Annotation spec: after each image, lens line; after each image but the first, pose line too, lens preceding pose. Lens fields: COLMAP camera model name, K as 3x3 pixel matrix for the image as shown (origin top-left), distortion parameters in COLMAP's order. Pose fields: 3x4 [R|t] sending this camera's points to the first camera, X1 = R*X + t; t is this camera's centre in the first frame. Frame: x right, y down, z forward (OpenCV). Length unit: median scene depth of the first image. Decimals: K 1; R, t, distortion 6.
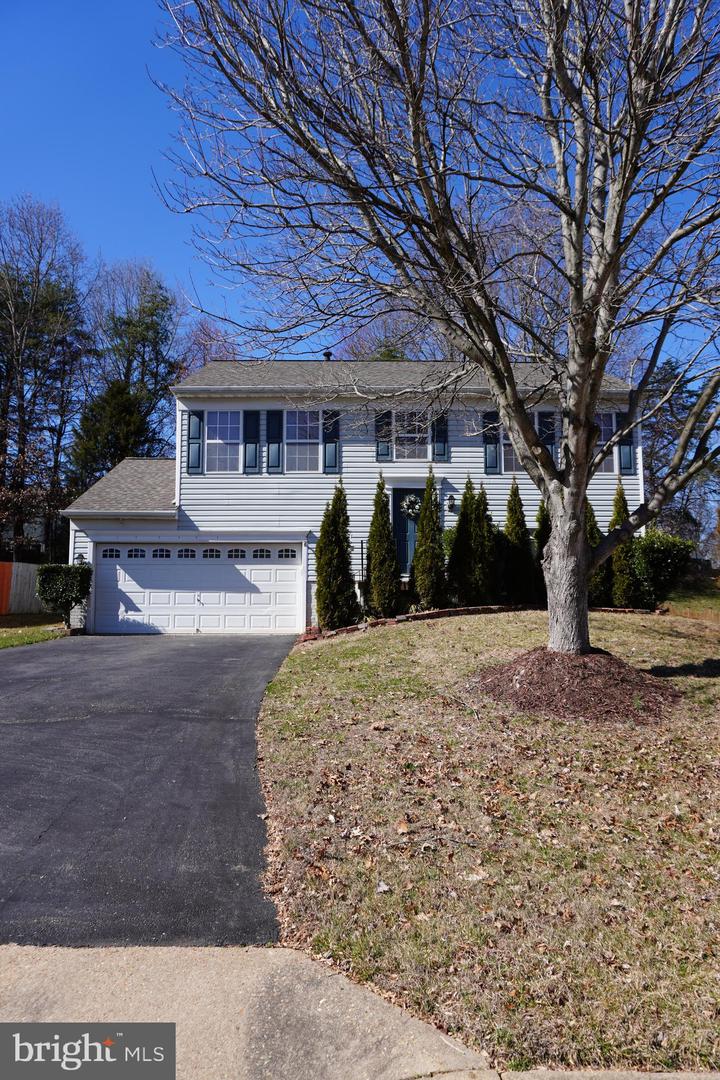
lens RADIAL K [[721.2, 0, 361.2], [0, 721.2, 539.6], [0, 0, 1]] dist [-0.049181, 0.038611]
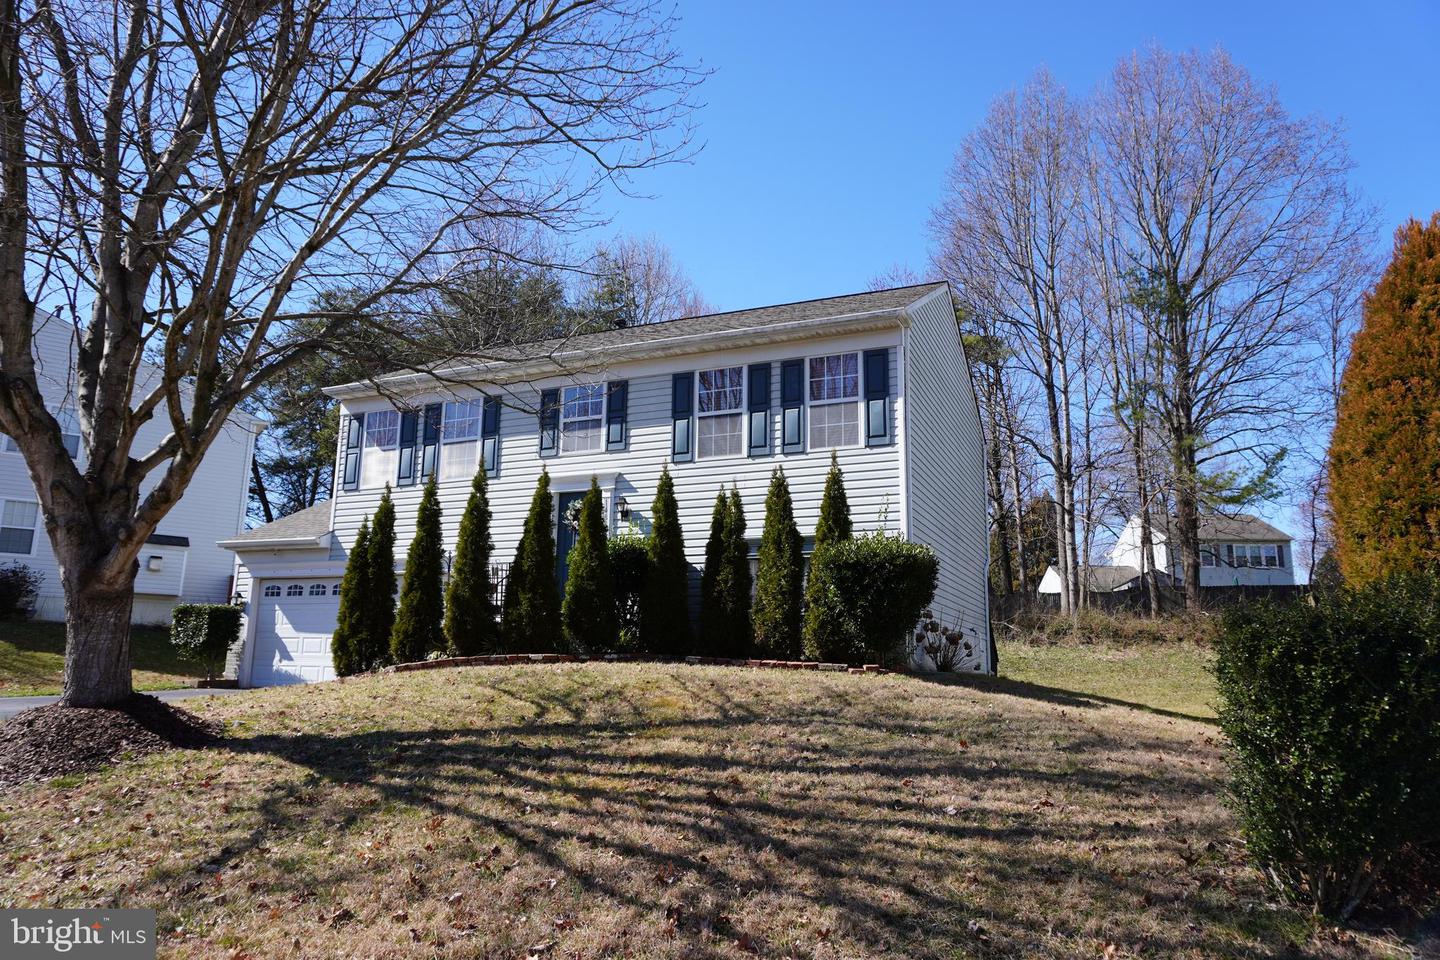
lens RADIAL K [[961.6, 0, 713.6], [0, 961.6, 474.1], [0, 0, 1]] dist [-0.049181, 0.038611]
pose [[0.911695, -0.072507, -0.404420, 0.587762], [0.027638, 0.992899, -0.115708, 0.026726], [0.409937, 0.094313, 0.907225, 0.186526]]
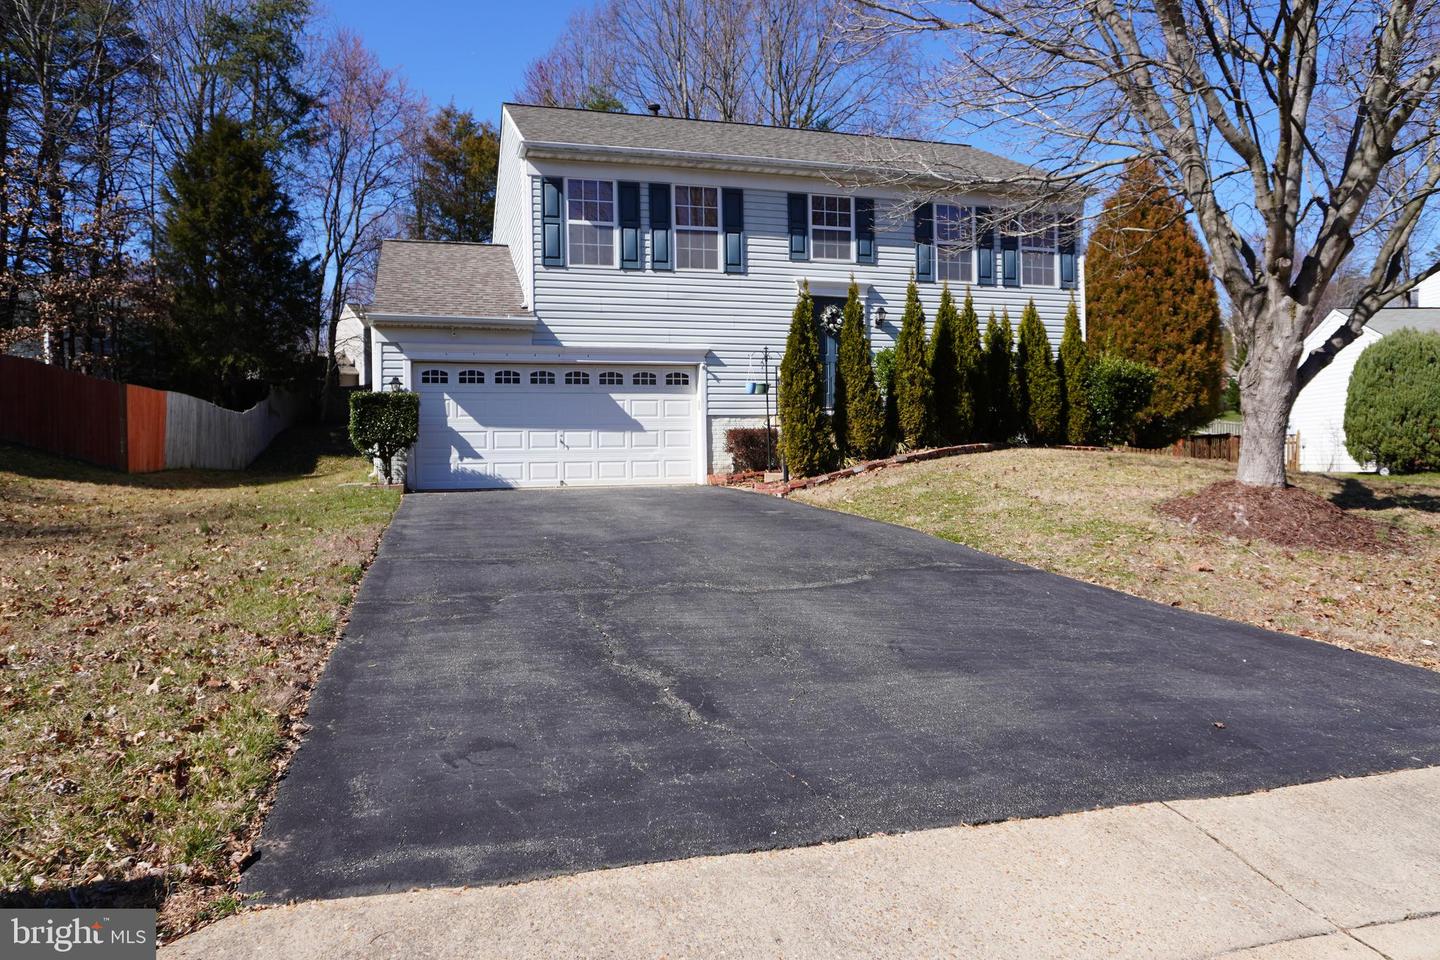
lens RADIAL K [[961.6, 0, 722.1], [0, 961.6, 472.6], [0, 0, 1]] dist [-0.049181, 0.038611]
pose [[0.961425, -0.017726, 0.274495, -0.338970], [-0.012259, 0.994169, 0.107138, 0.008567], [-0.274794, -0.106370, 0.955601, 0.016144]]
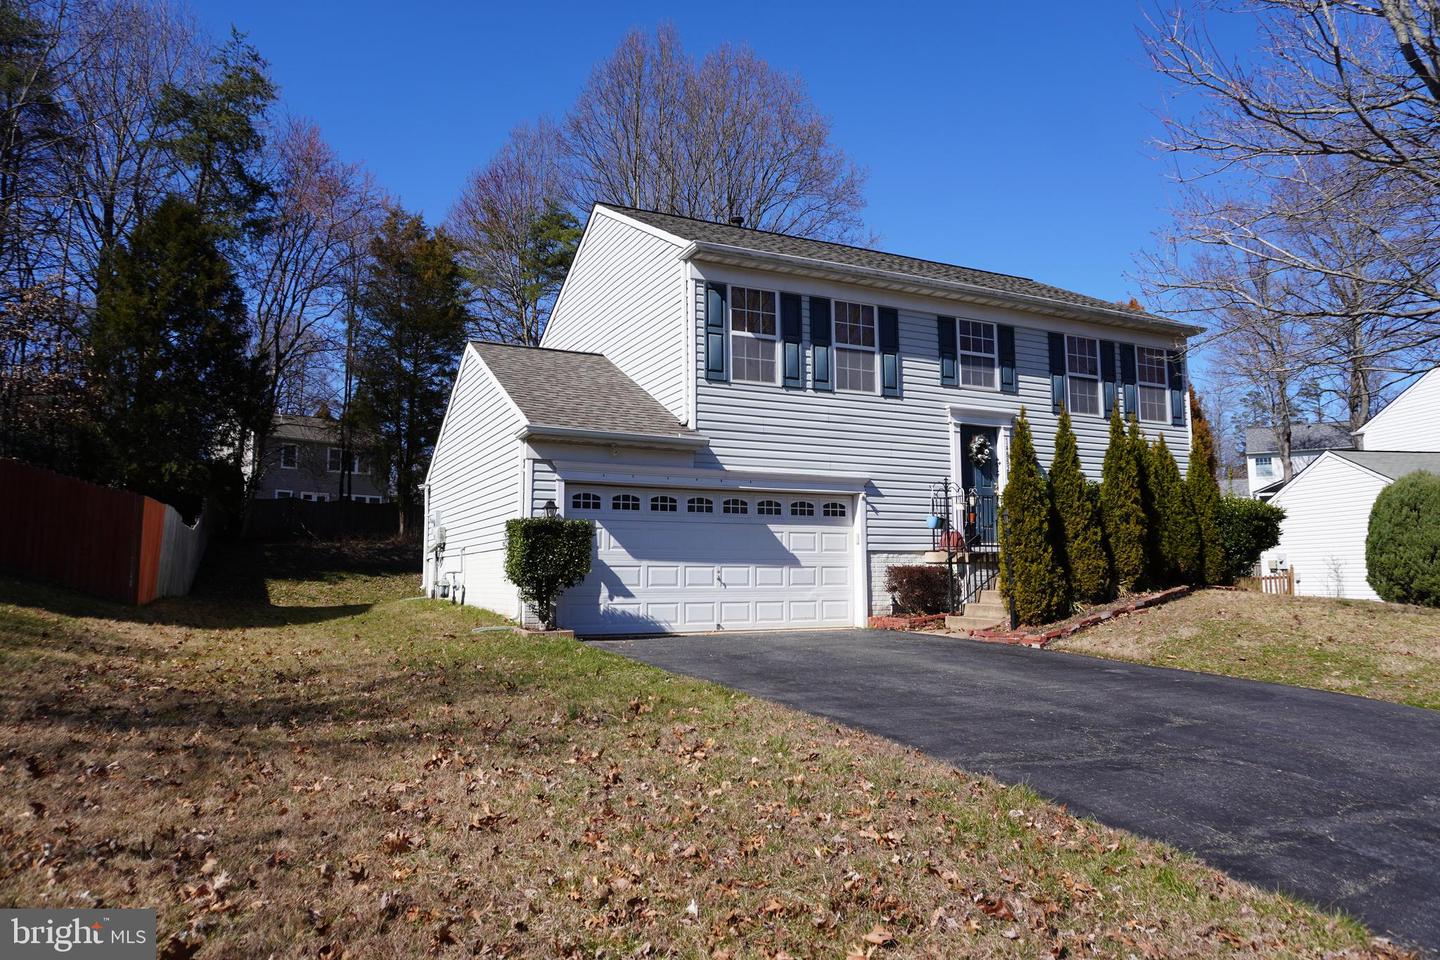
lens RADIAL K [[961.6, 0, 728.7], [0, 961.6, 472.5], [0, 0, 1]] dist [-0.049181, 0.038611]
pose [[0.901473, 0.043601, 0.430633, -0.591257], [-0.037967, 0.999044, -0.021672, 0.008110], [-0.431166, 0.003187, 0.902267, 0.225939]]
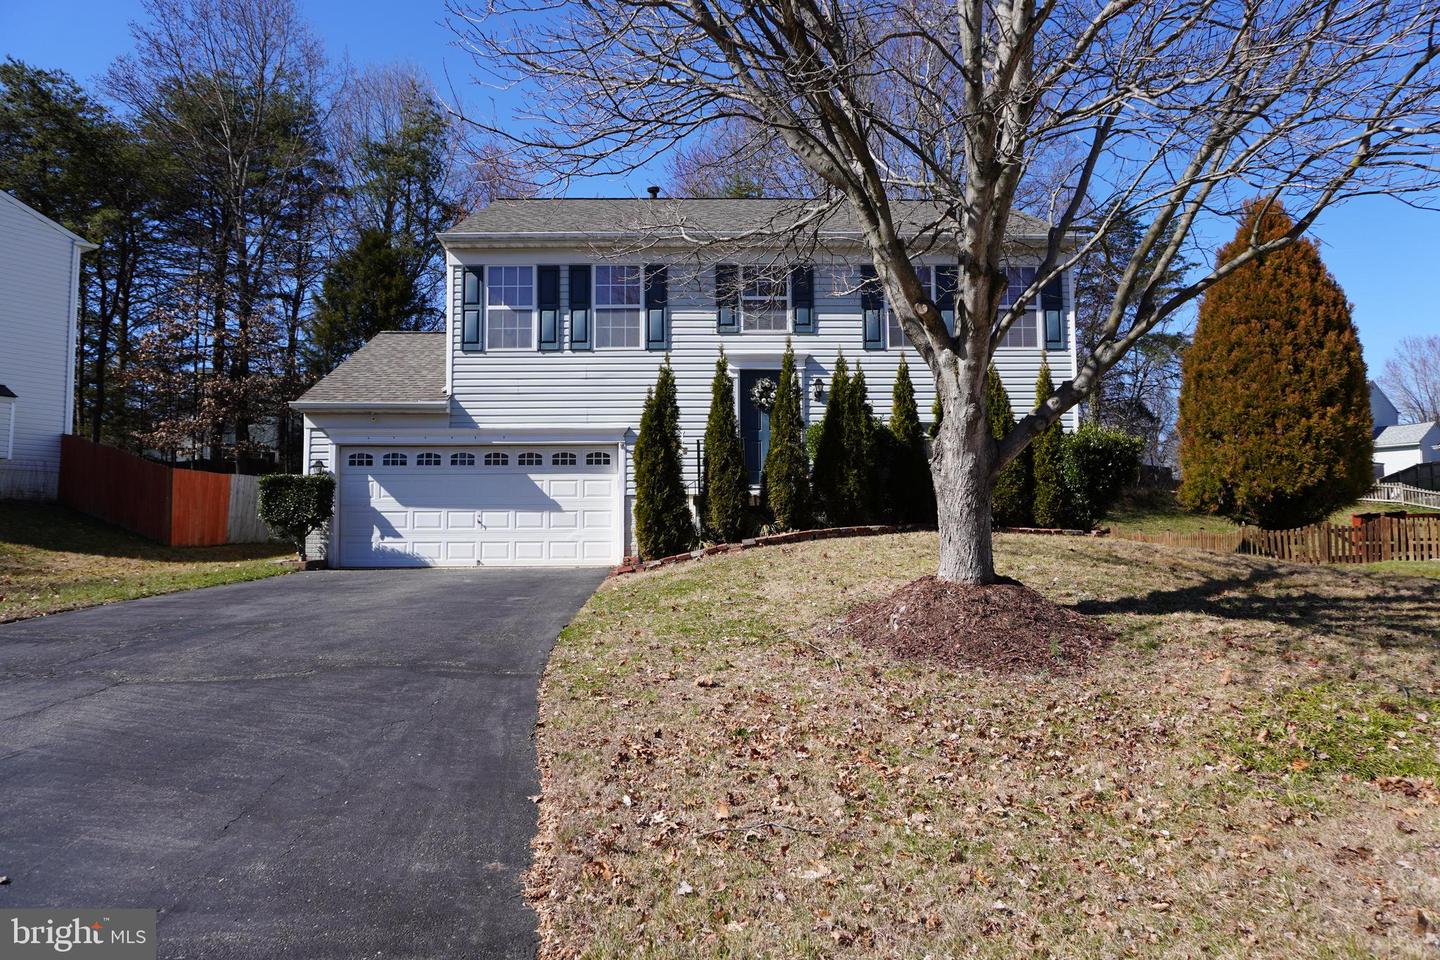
lens RADIAL K [[961.6, 0, 722.2], [0, 961.6, 476.7], [0, 0, 1]] dist [-0.049181, 0.038611]
pose [[0.999894, -0.006070, 0.013268, 0.011968], [0.005637, 0.999457, 0.032452, 0.006858], [-0.013458, -0.032373, 0.999385, 0.007421]]
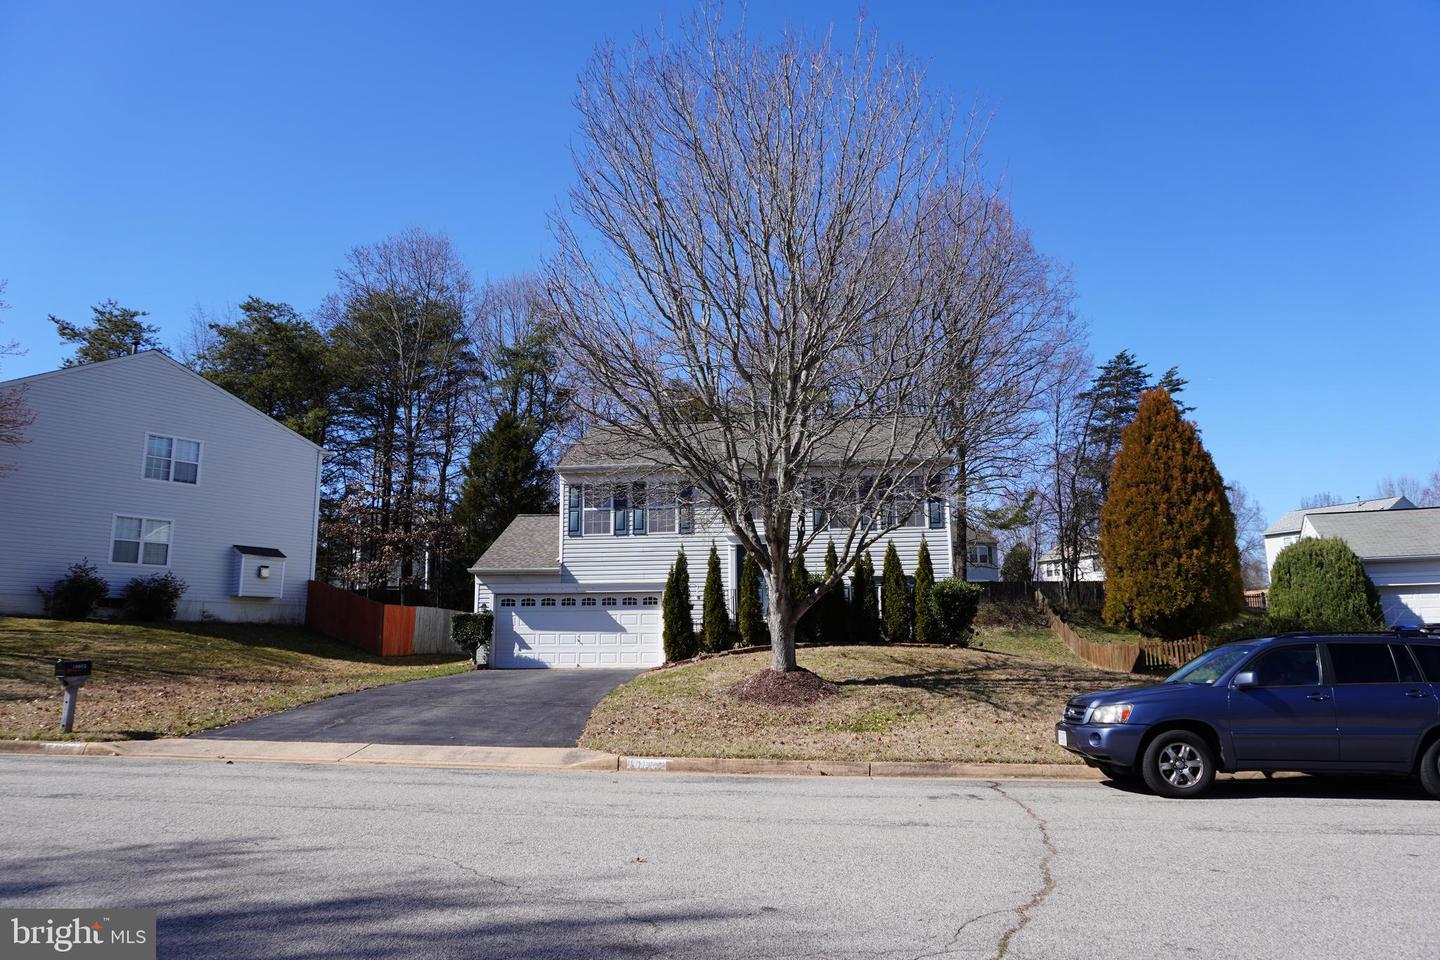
lens RADIAL K [[961.6, 0, 720.2], [0, 961.6, 475.2], [0, 0, 1]] dist [-0.049181, 0.038611]
pose [[0.994668, -0.027782, -0.099313, 0.181159], [0.019477, 0.996306, -0.083641, -0.053824], [0.101270, 0.081261, 0.991535, -0.607092]]
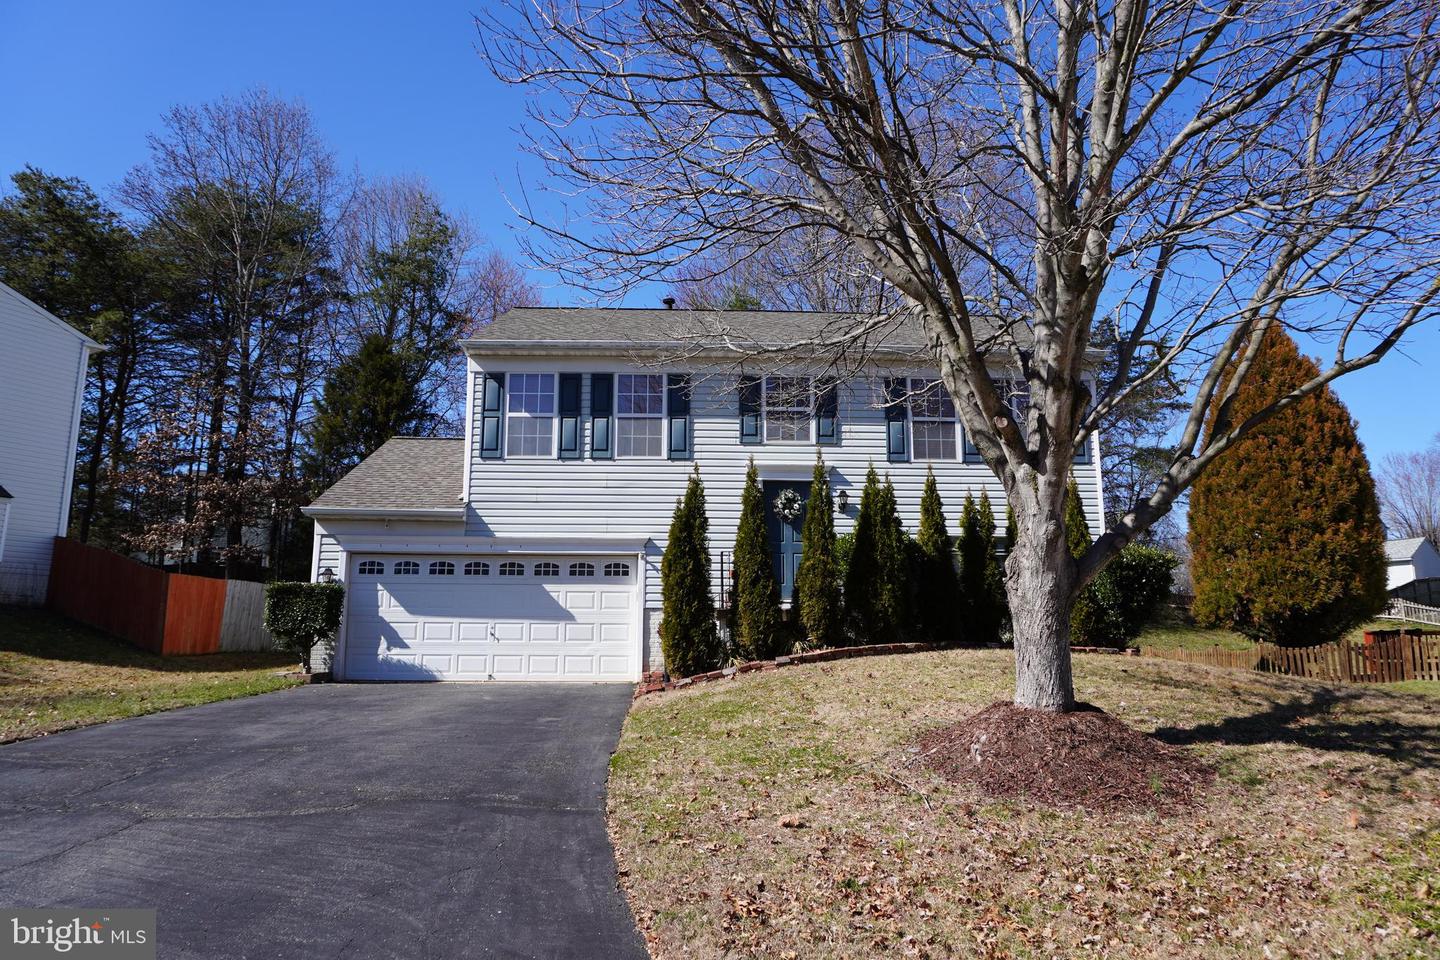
lens RADIAL K [[961.6, 0, 720.4], [0, 961.6, 480.3], [0, 0, 1]] dist [-0.049181, 0.038611]
pose [[0.999566, 0.007335, 0.028530, -0.027362], [-0.005138, 0.997068, -0.076342, 0.003232], [-0.029007, 0.076162, 0.996673, 0.030534]]
